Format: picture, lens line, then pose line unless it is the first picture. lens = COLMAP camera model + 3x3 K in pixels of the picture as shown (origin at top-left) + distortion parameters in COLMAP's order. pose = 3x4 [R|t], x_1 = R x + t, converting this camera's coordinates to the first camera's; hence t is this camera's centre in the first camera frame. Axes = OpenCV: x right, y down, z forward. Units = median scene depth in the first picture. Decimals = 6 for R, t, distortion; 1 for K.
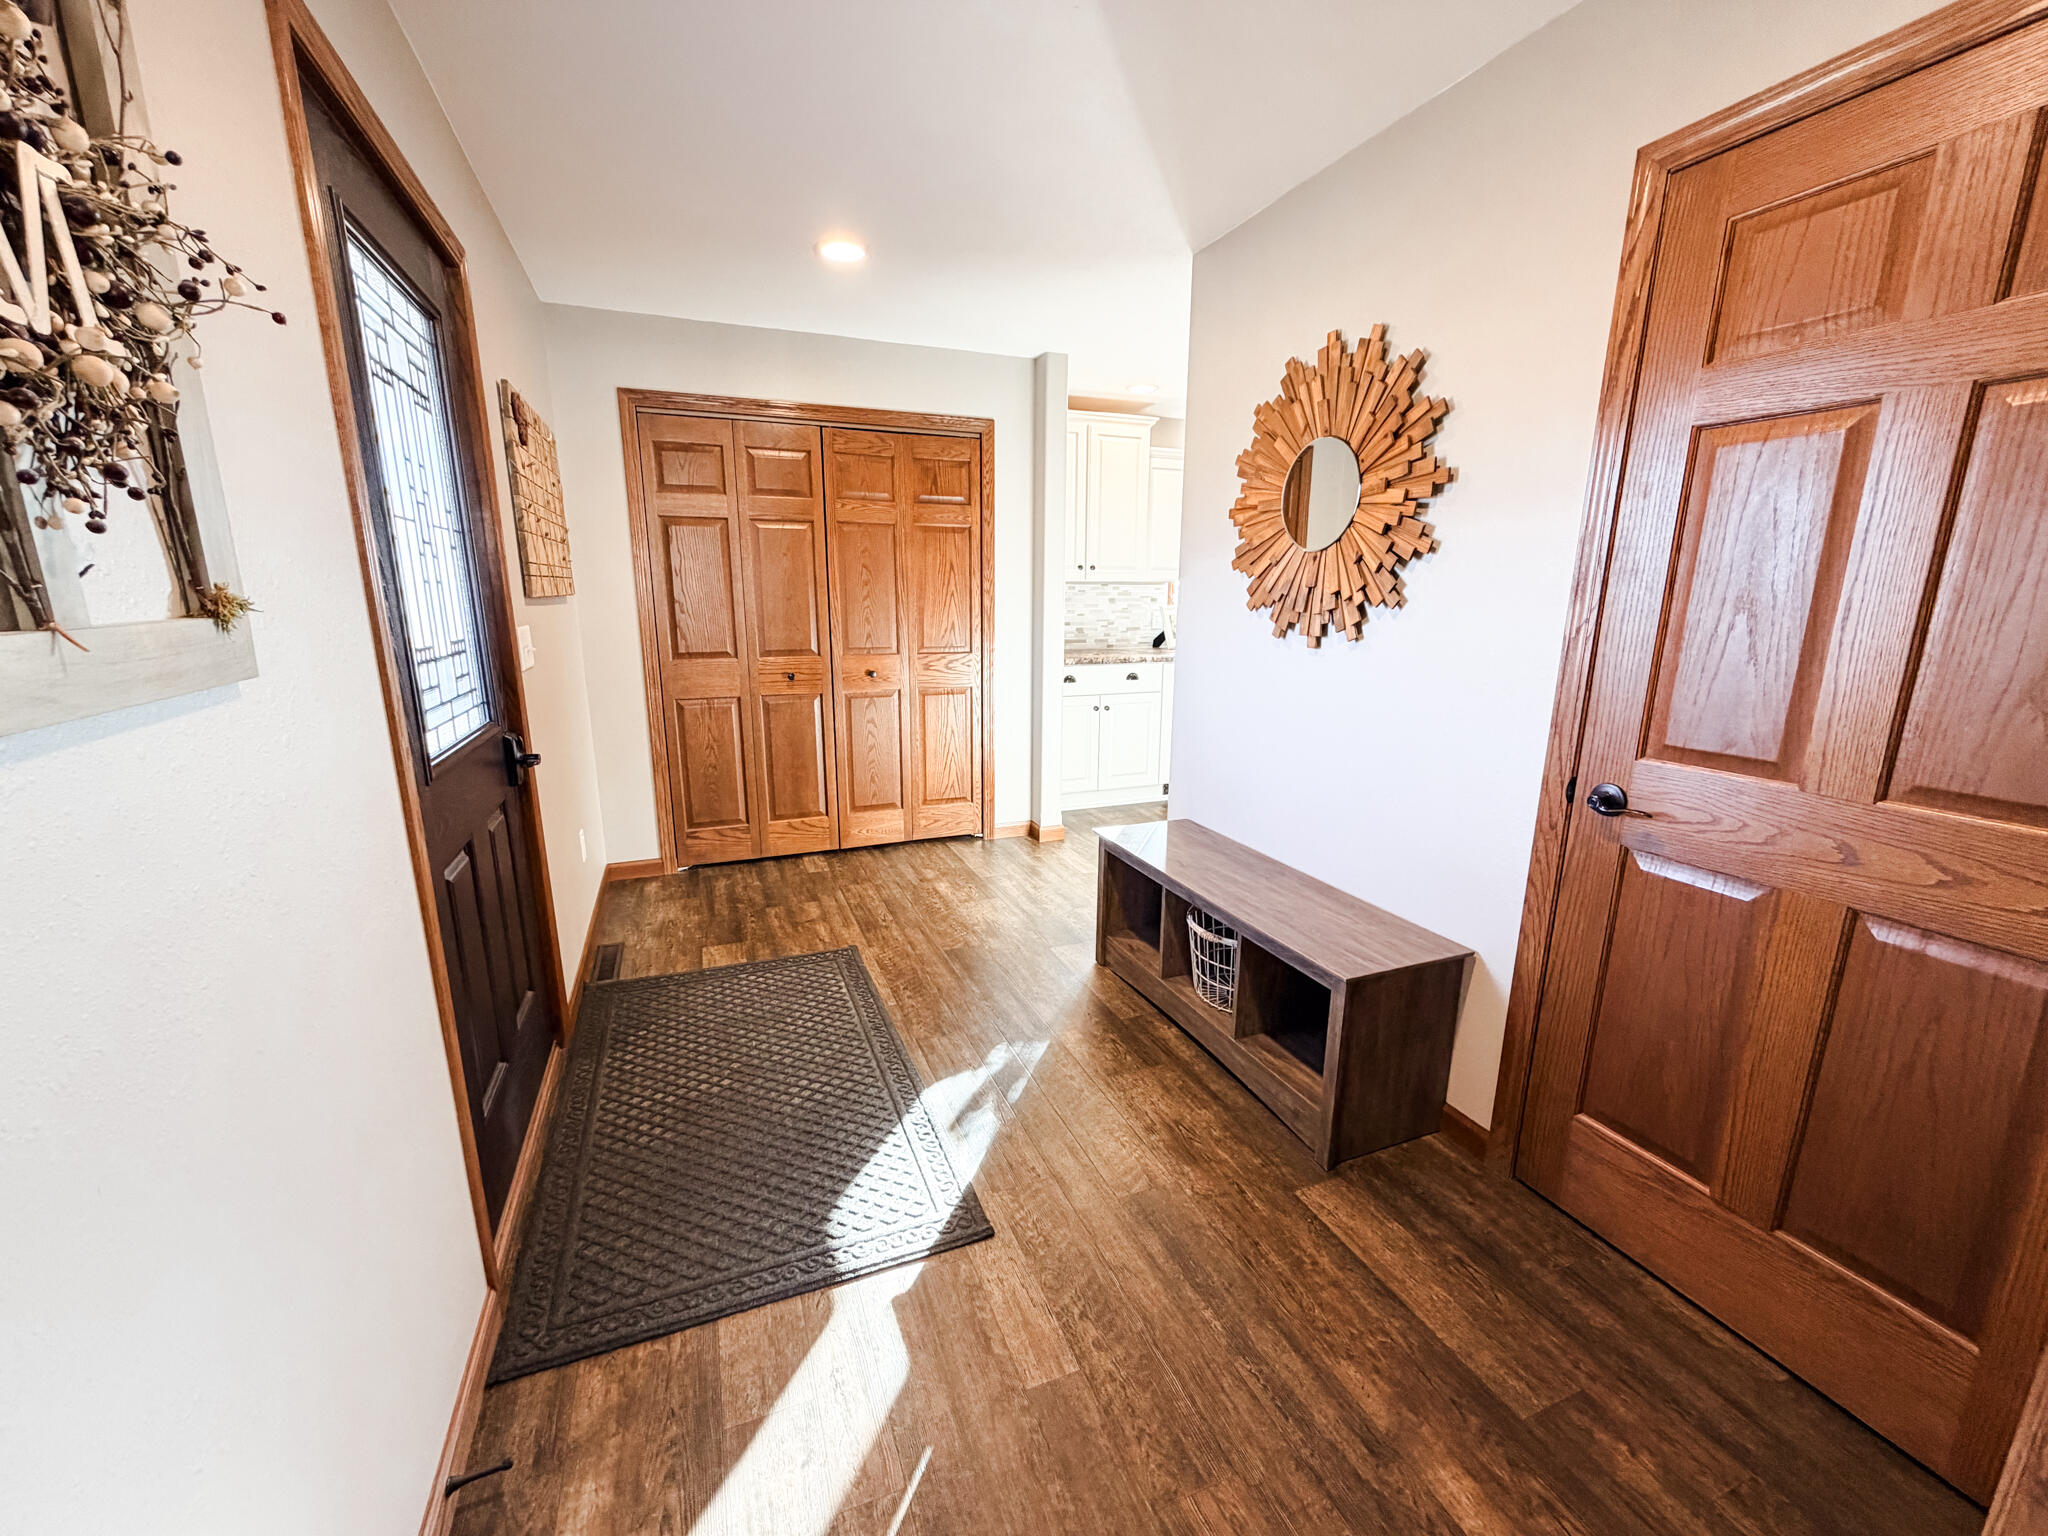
lens RADIAL K [[817.8, 0, 1023.3], [0, 817.8, 770.7], [0, 0, 1]] dist [0.000720, -0.000150]
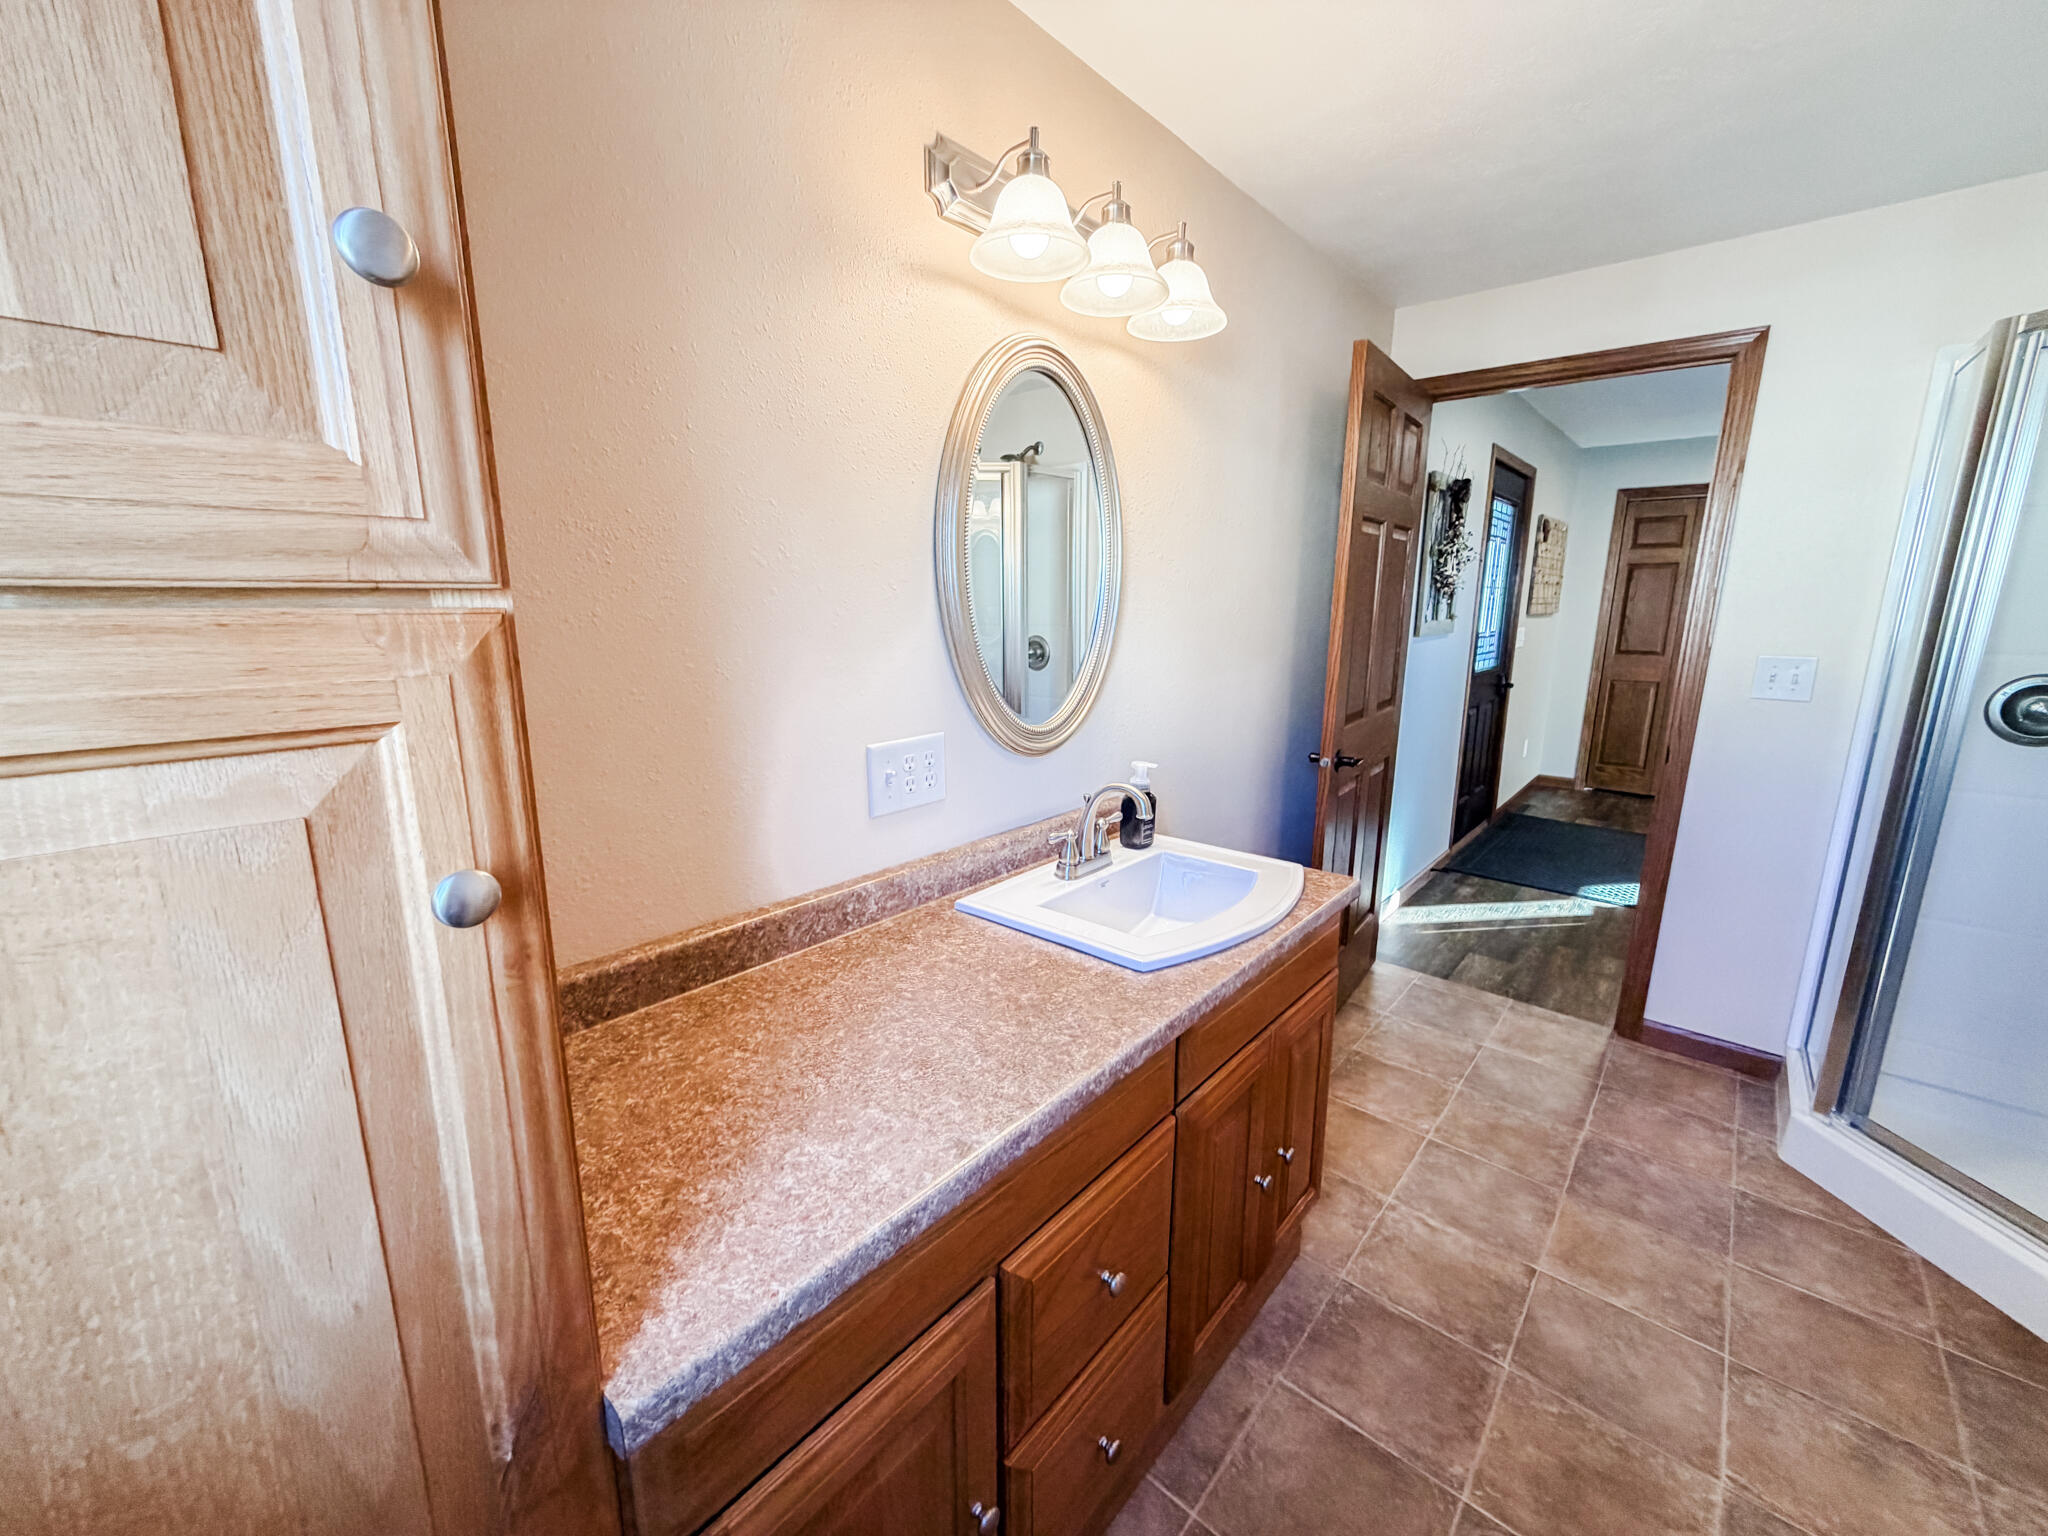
lens RADIAL K [[817.8, 0, 1019.3], [0, 817.8, 768.4], [0, 0, 1]] dist [0.000720, -0.000150]
pose [[0.449820, 0.181628, -0.874456, 0.494190], [-0.196829, 0.975190, 0.101302, 0.150925], [0.871160, 0.126551, 0.474410, -0.749422]]
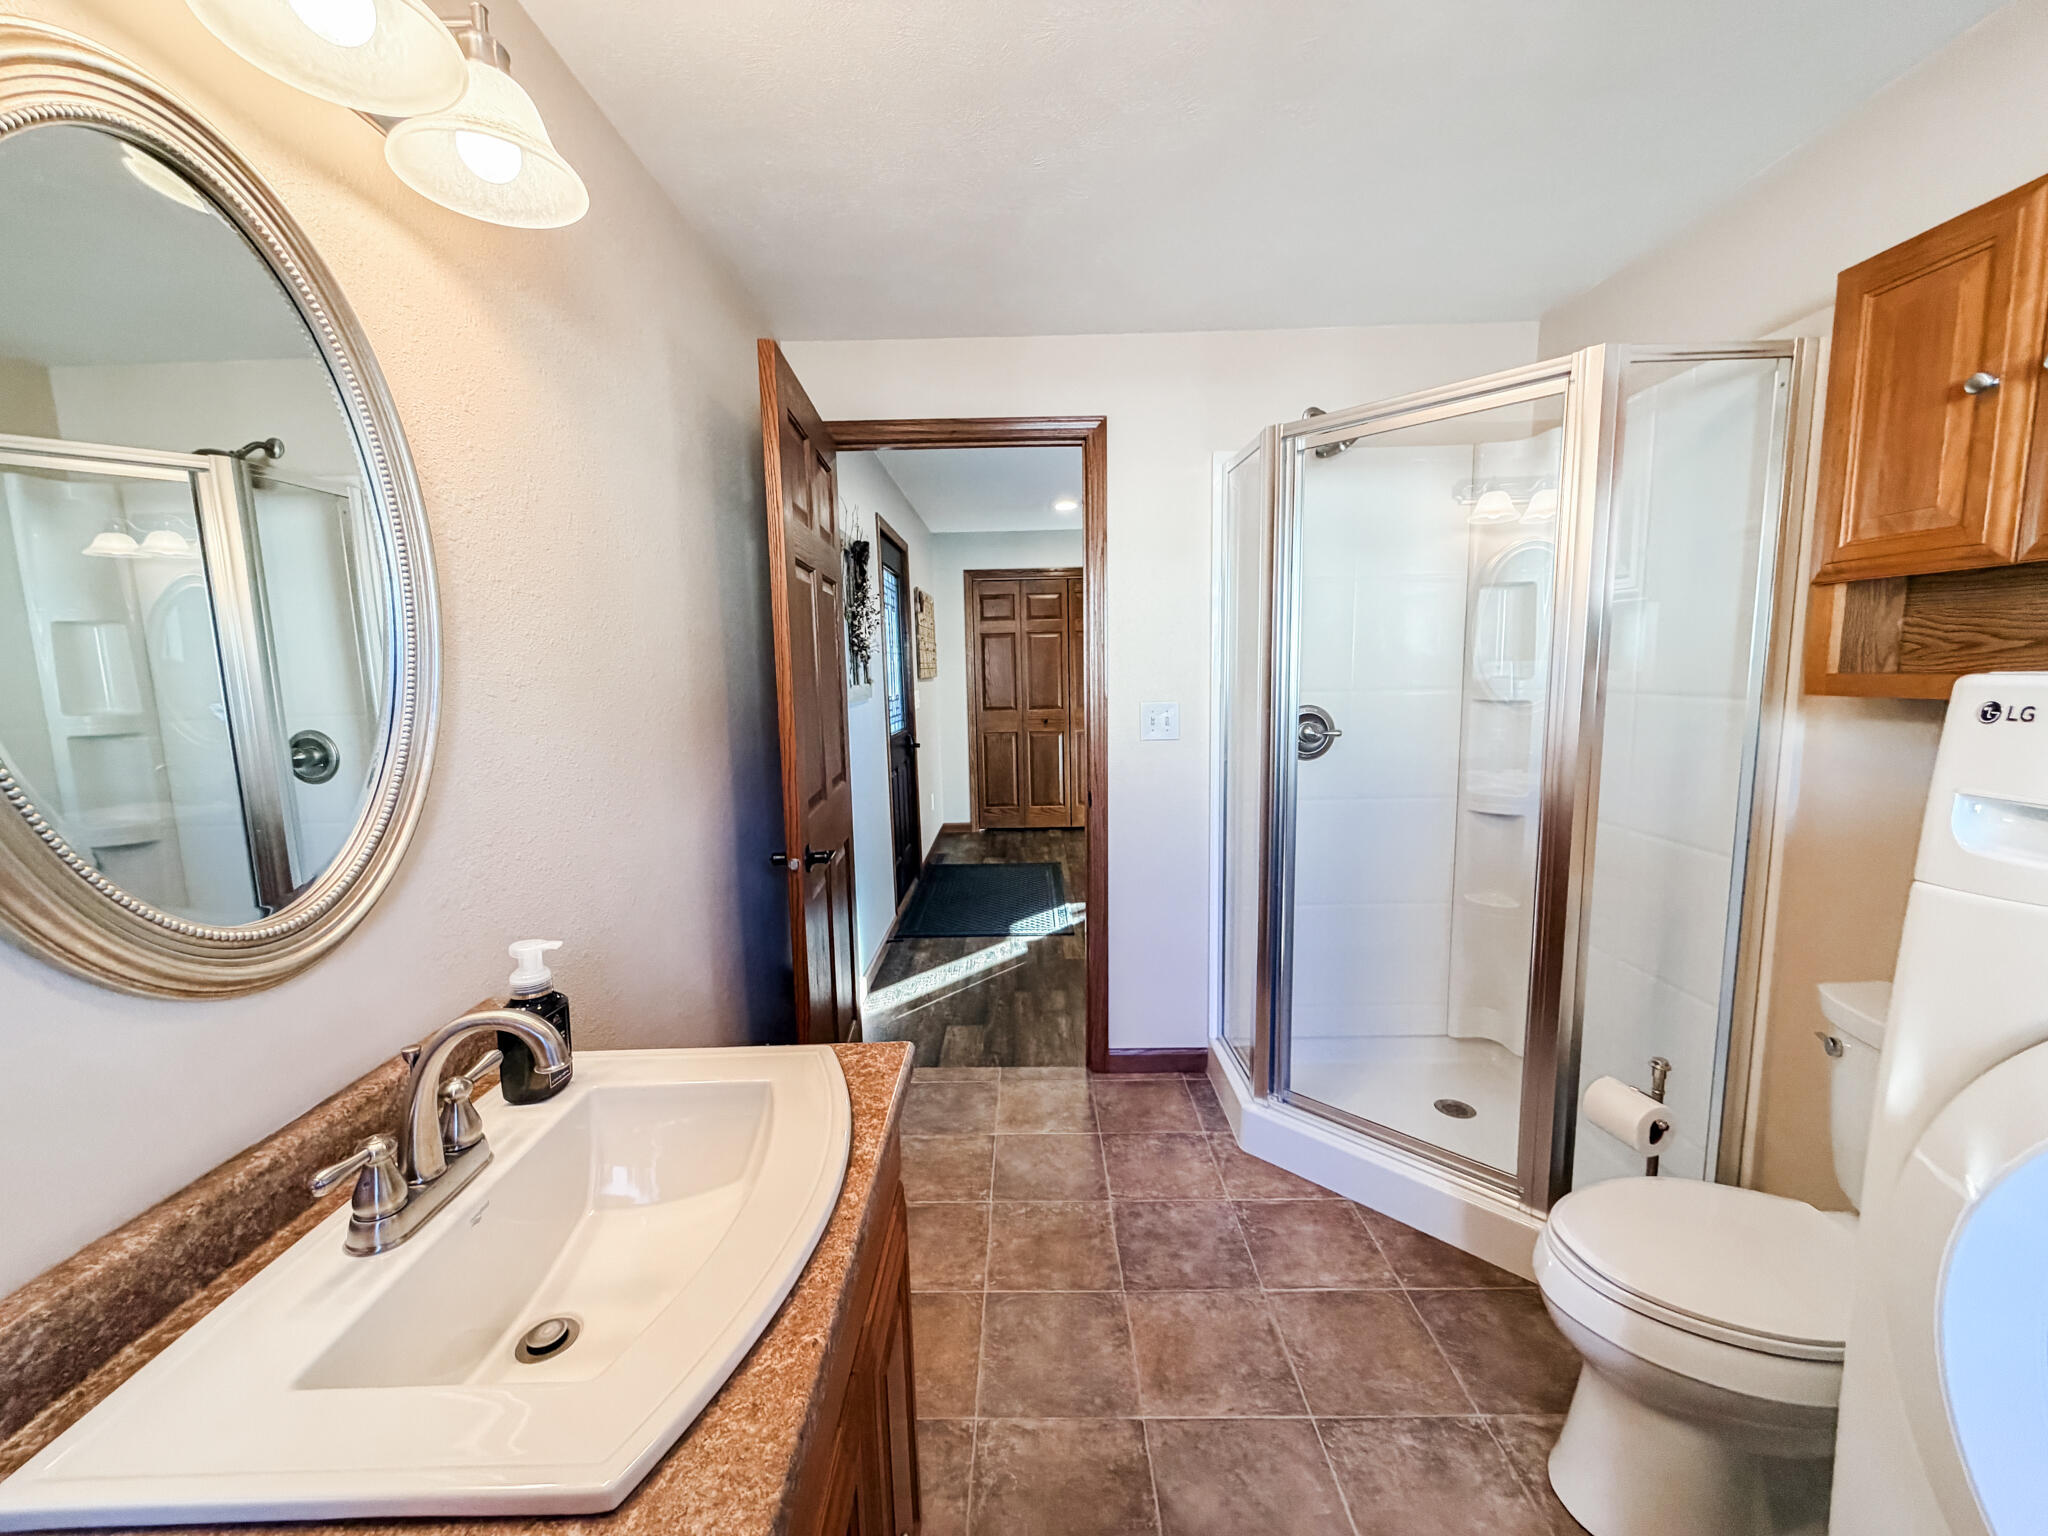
lens RADIAL K [[817.8, 0, 1022.5], [0, 817.8, 766.9], [0, 0, 1]] dist [0.000720, -0.000150]
pose [[0.925899, 0.022182, -0.377119, 0.352163], [-0.057434, 0.994936, -0.082488, 0.137571], [0.373380, 0.098035, 0.922484, -0.649629]]
